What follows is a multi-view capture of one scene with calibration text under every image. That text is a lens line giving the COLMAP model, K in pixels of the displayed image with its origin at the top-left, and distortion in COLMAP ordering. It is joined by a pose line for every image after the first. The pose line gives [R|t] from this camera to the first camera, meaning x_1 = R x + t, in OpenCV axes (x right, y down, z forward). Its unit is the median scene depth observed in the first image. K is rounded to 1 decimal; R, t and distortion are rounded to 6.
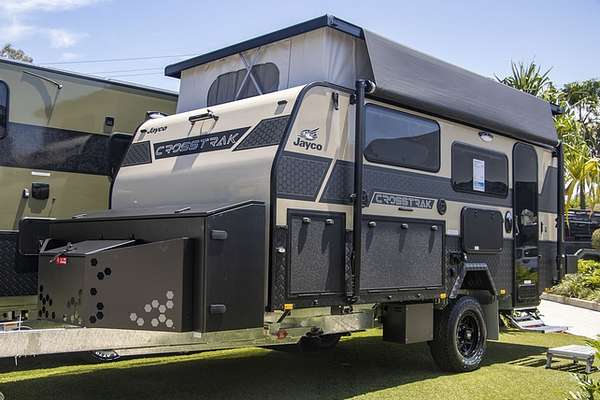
lens RADIAL K [[660.7, 0, 300.0], [0, 660.7, 200.0], [0, 0, 1]] dist [-0.021800, 0.011288]
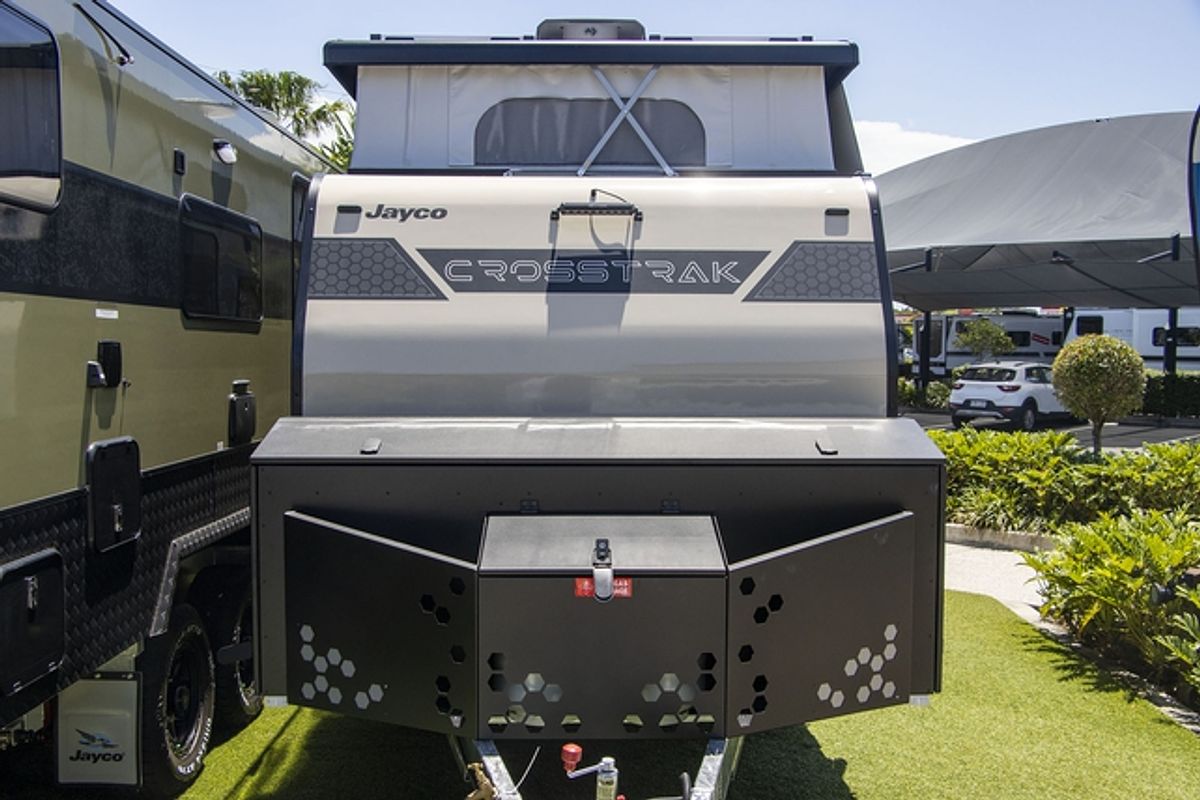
lens RADIAL K [[1173.3, 0, 600.0], [0, 1173.3, 400.0], [0, 0, 1]] dist [-0.122894, 0.187322]
pose [[0.709200, -0.032522, 0.704256, -0.676058], [-0.047826, 0.994415, 0.094083, -0.067724], [-0.703383, -0.100406, 0.703684, 0.411538]]
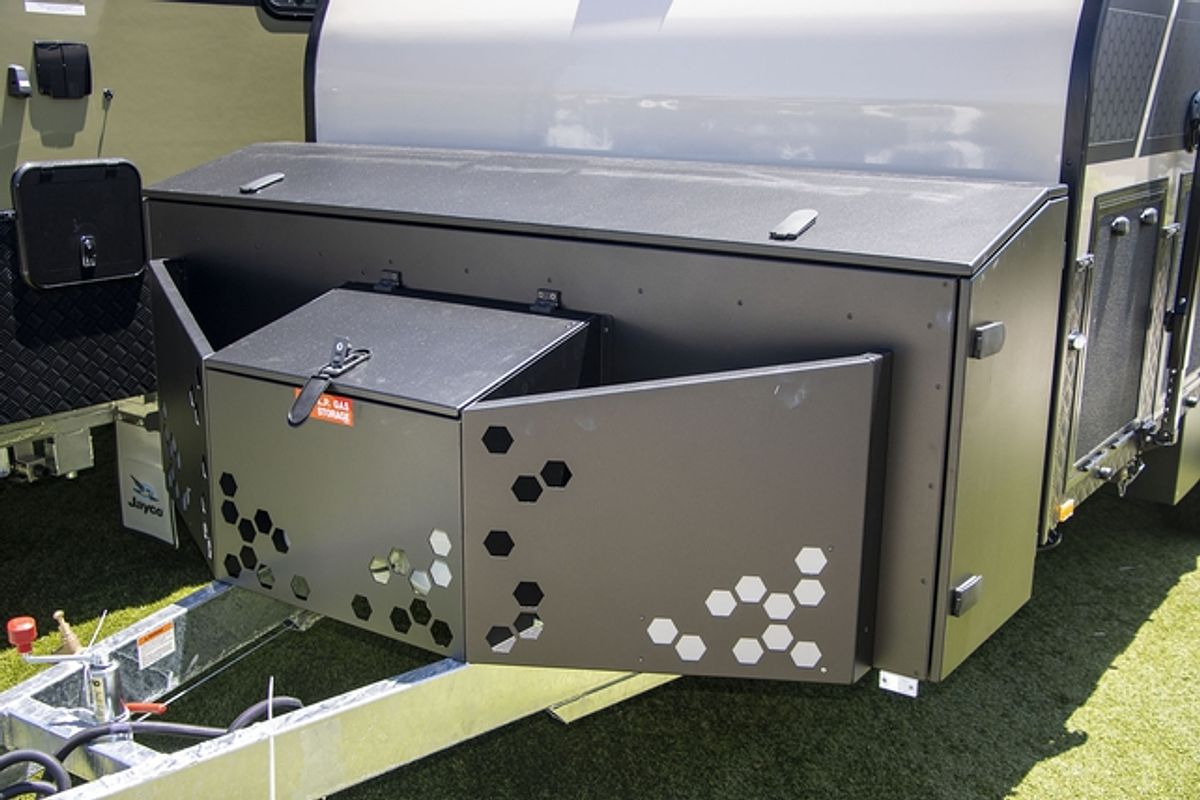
lens RADIAL K [[1315.0, 0, 633.4], [0, 1315.0, 400.4], [0, 0, 1]] dist [-0.011768, 0.001094]
pose [[0.985333, -0.037859, 0.166389, -0.258617], [-0.015959, 0.950361, 0.310741, -0.063790], [-0.169894, -0.308839, 0.935818, 0.375298]]
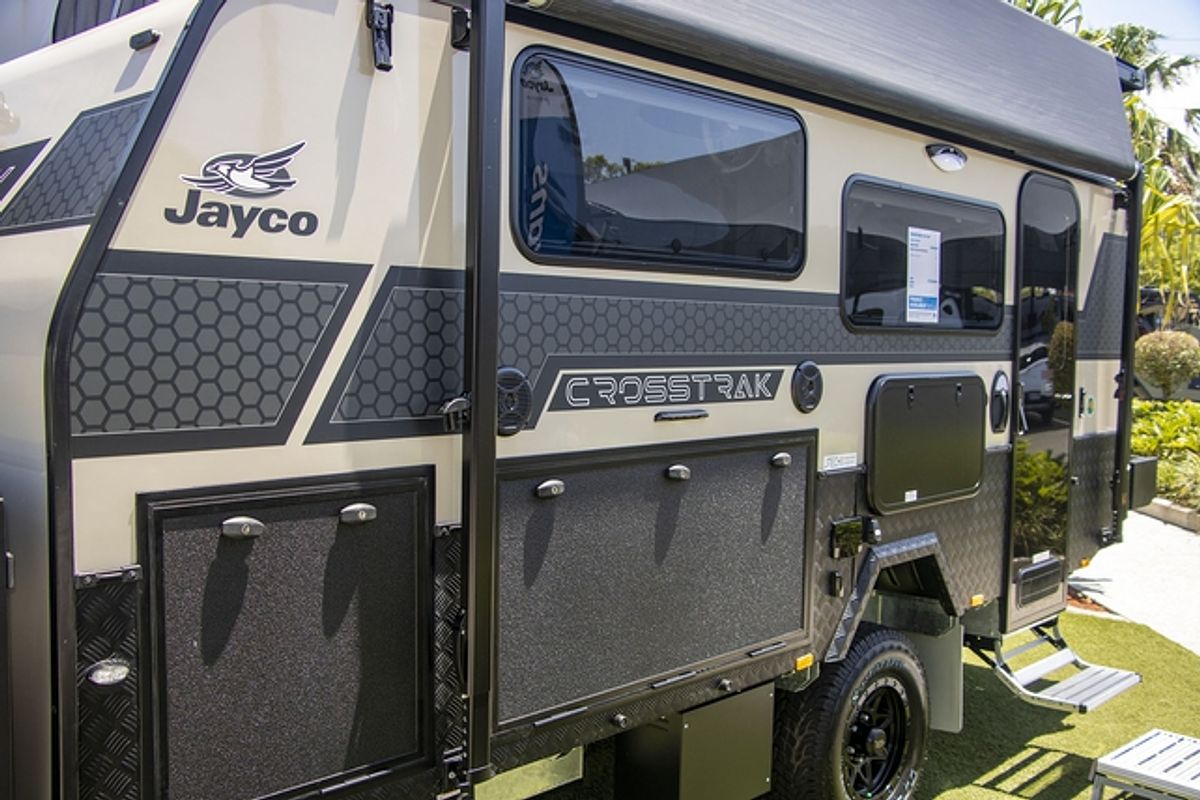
lens RADIAL K [[1173.3, 0, 600.0], [0, 1173.3, 400.0], [0, 0, 1]] dist [-0.122894, 0.187322]
pose [[0.999906, -0.005603, 0.012474, 0.115765], [0.003926, 0.991419, 0.130664, -0.060469], [-0.013099, -0.130603, 0.991348, 0.475500]]
